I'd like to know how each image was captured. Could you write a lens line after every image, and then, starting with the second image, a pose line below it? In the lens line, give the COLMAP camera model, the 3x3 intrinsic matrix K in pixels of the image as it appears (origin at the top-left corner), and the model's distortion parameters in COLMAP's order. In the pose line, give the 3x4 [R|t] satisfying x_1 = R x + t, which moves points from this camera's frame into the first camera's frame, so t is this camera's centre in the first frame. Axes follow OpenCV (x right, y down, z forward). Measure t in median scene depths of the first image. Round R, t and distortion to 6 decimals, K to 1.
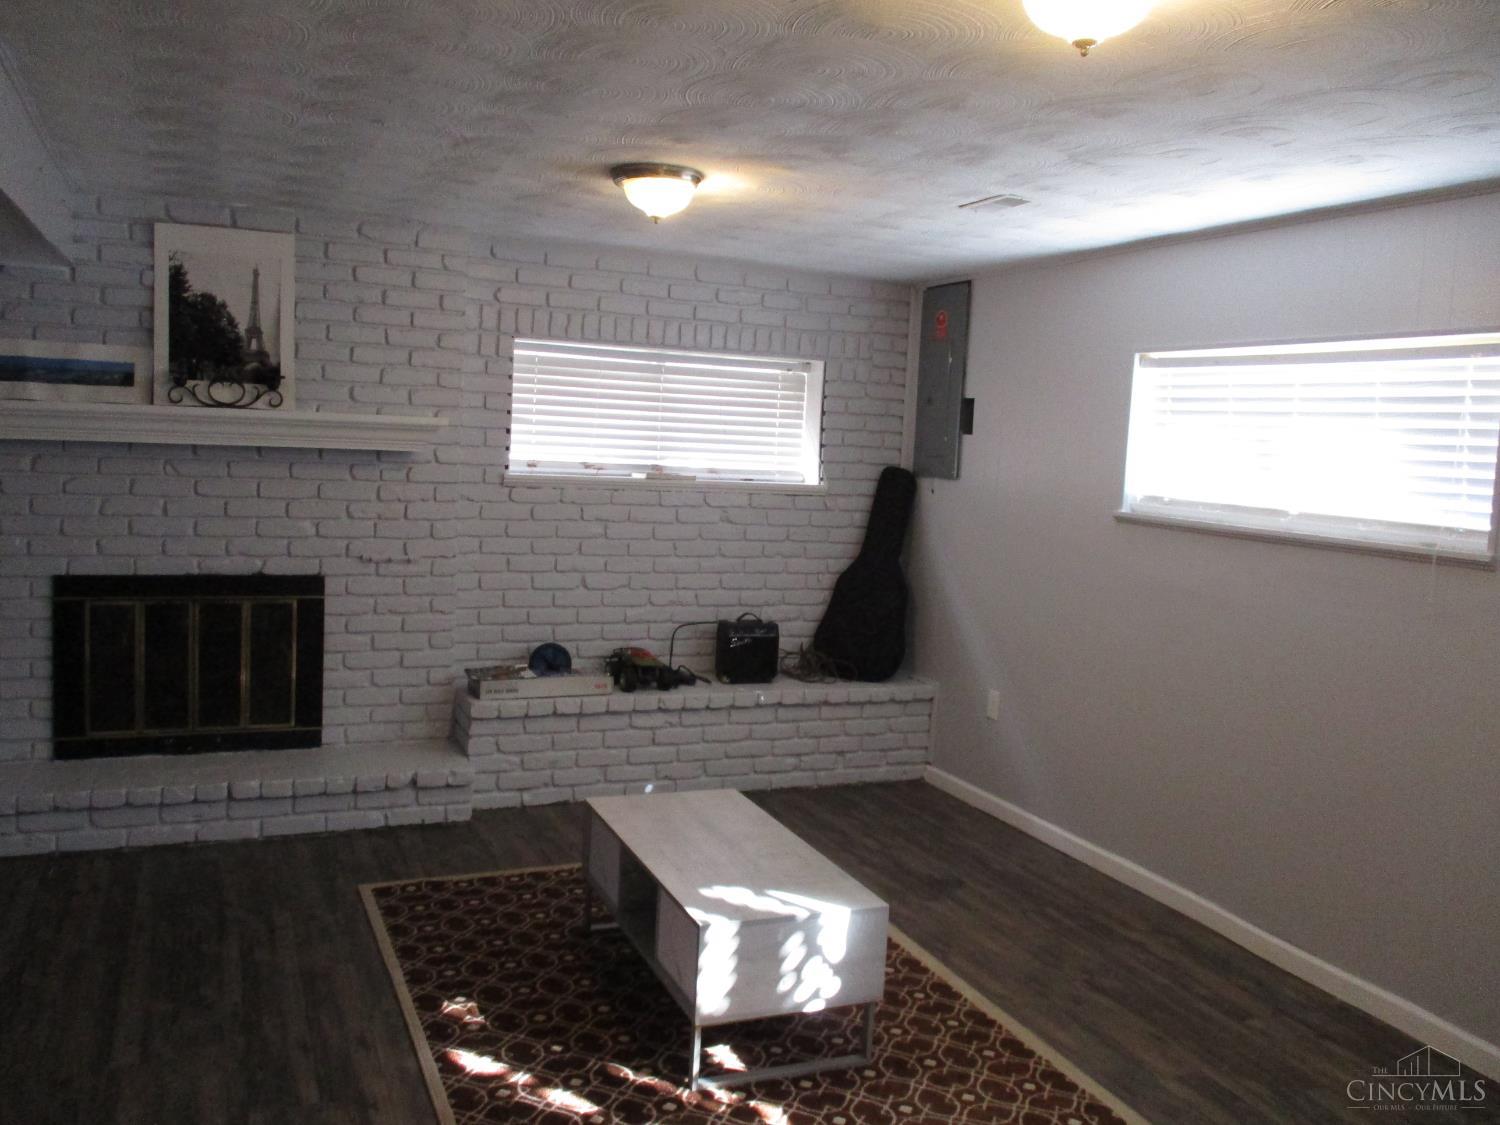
lens RADIAL K [[1254.4, 0, 752.6], [0, 1254.4, 542.2], [0, 0, 1]] dist [-0.023245, 0.005275]
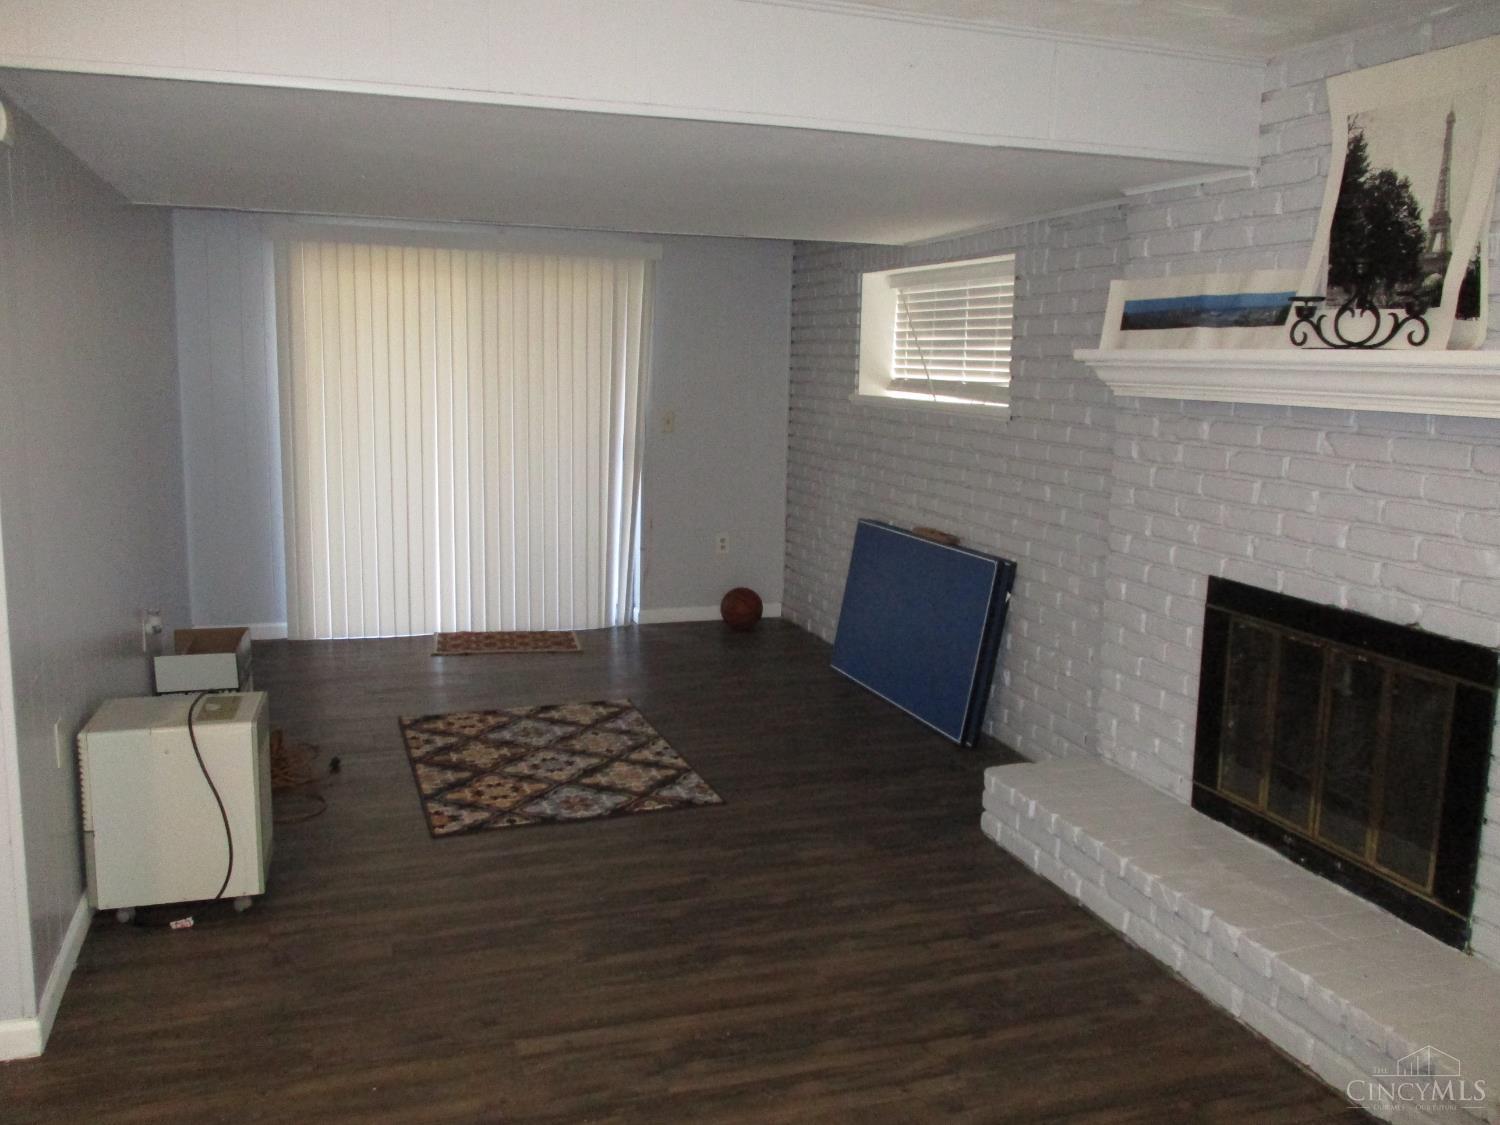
lens RADIAL K [[1254.4, 0, 752.6], [0, 1254.4, 542.2], [0, 0, 1]] dist [-0.023245, 0.005275]
pose [[-0.070476, 0.100488, -0.992439, 0.216994], [-0.117521, 0.987148, 0.108298, -0.041722], [0.990566, 0.124265, -0.057761, 0.699573]]
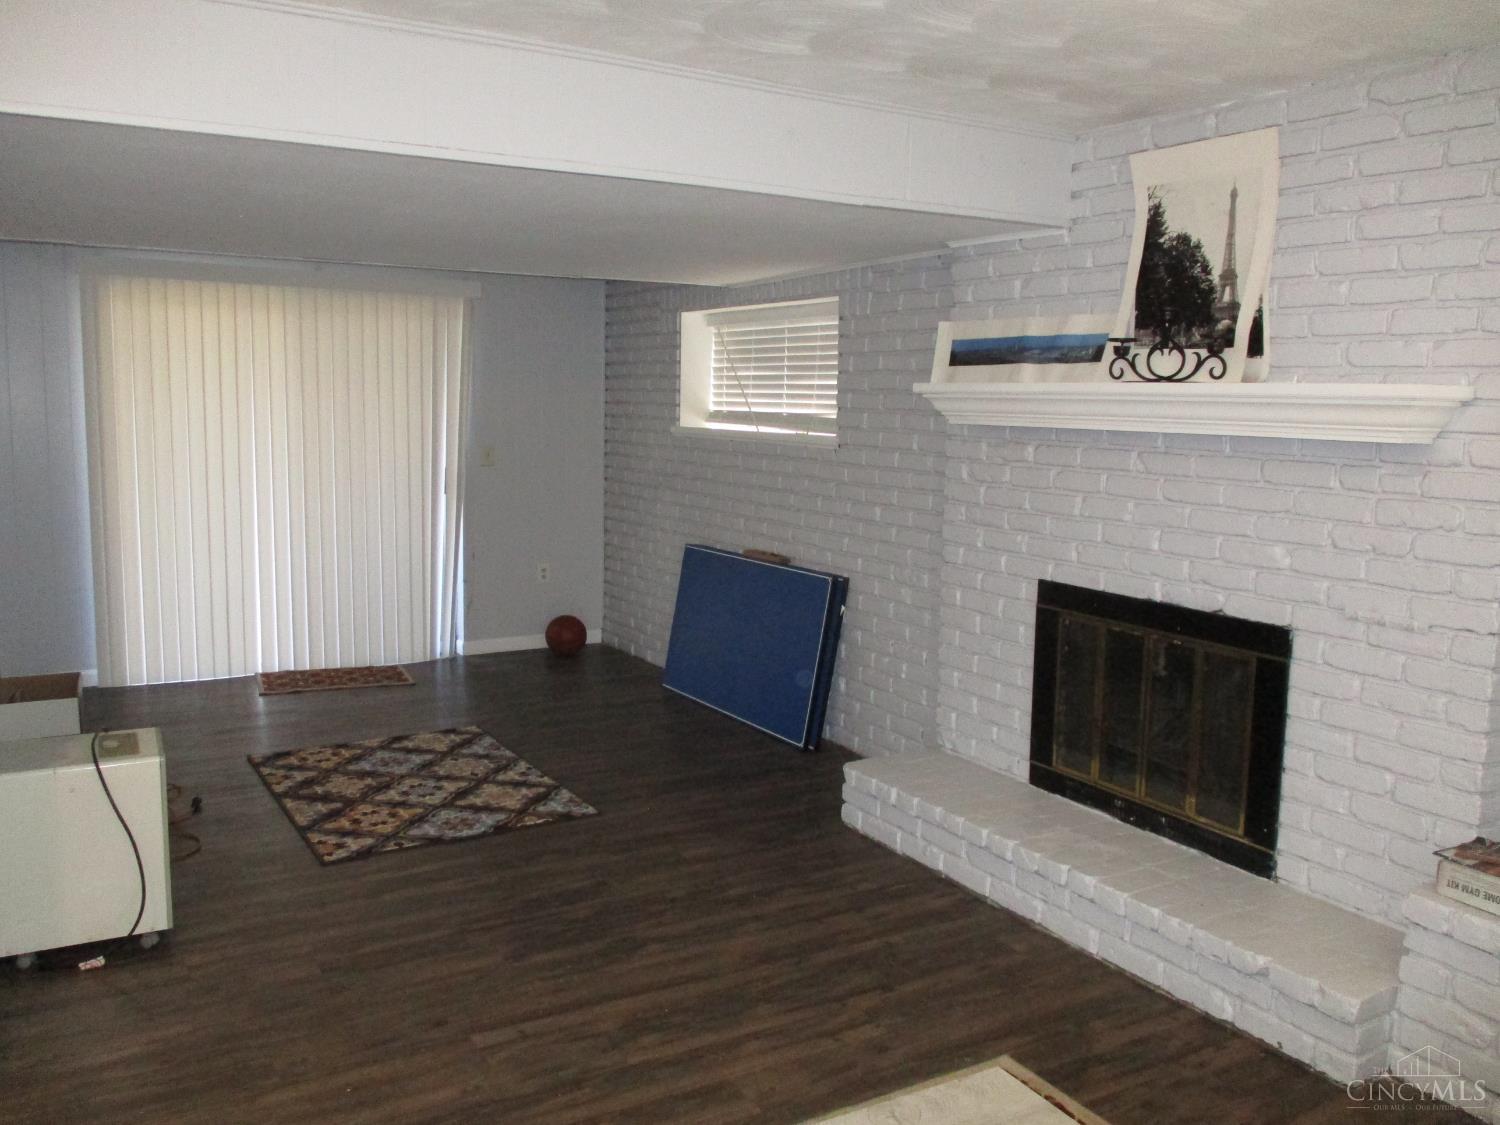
lens RADIAL K [[1254.4, 0, 752.6], [0, 1254.4, 542.2], [0, 0, 1]] dist [-0.023245, 0.005275]
pose [[0.129551, 0.073124, -0.988873, 0.277283], [-0.103519, 0.992825, 0.059854, -0.029868], [0.986154, 0.094613, 0.136191, 0.619312]]
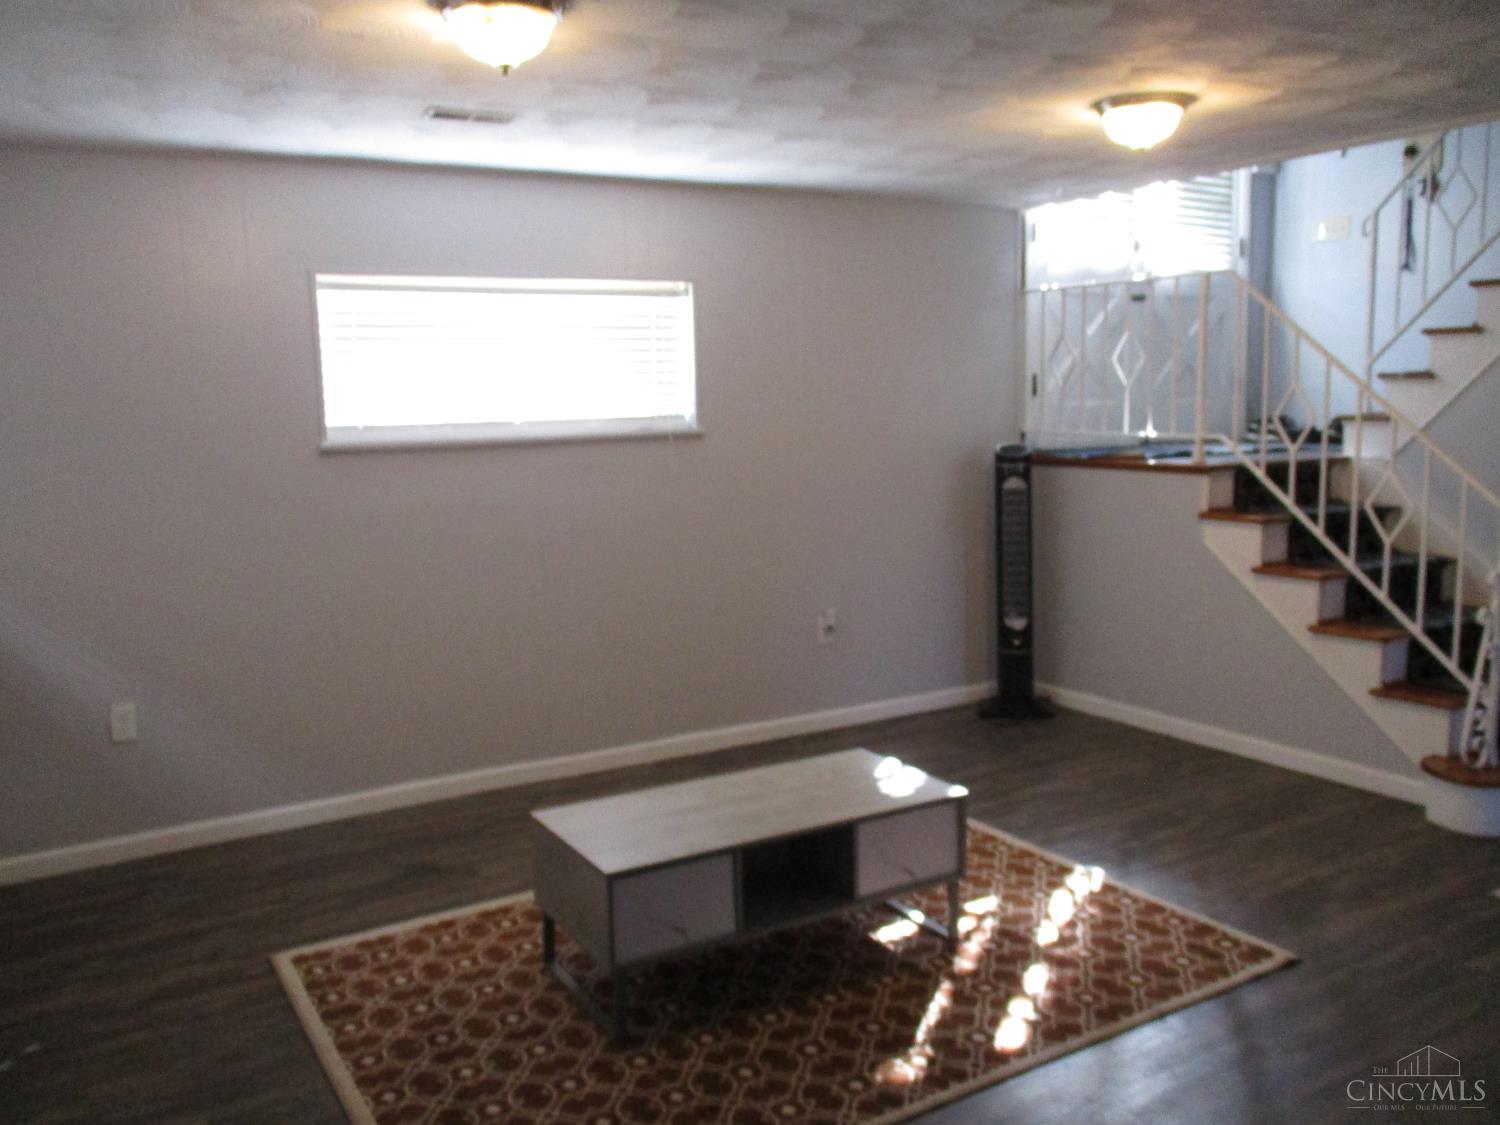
lens RADIAL K [[1243.0, 0, 750.0], [0, 1243.0, 562.5], [0, 0, 1]] dist [-0.007823, -0.000325]
pose [[-0.133990, -0.177179, 0.975015, -0.628169], [0.100140, 0.976430, 0.191198, -0.078589], [-0.985910, 0.123256, -0.113089, 0.748401]]
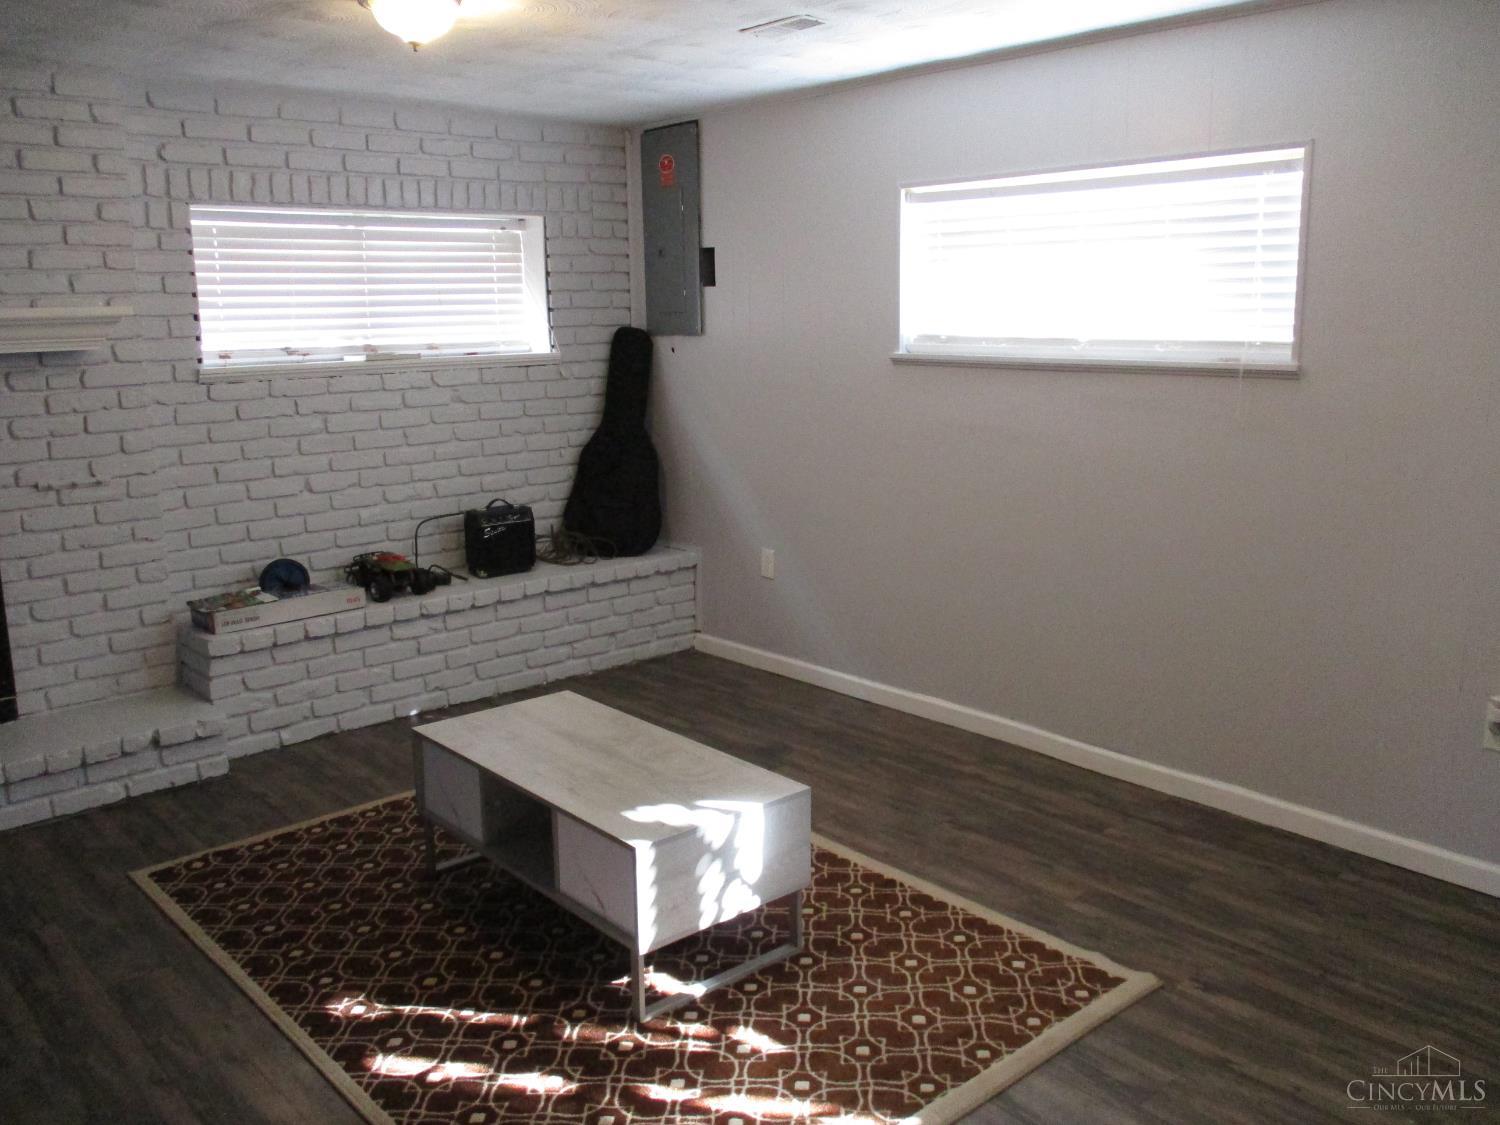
lens RADIAL K [[1254.4, 0, 752.6], [0, 1254.4, 542.2], [0, 0, 1]] dist [-0.023245, 0.005275]
pose [[0.947315, -0.123866, 0.295383, -0.115128], [0.091607, 0.988453, 0.120705, -0.006781], [-0.306923, -0.087286, 0.947723, 0.080988]]
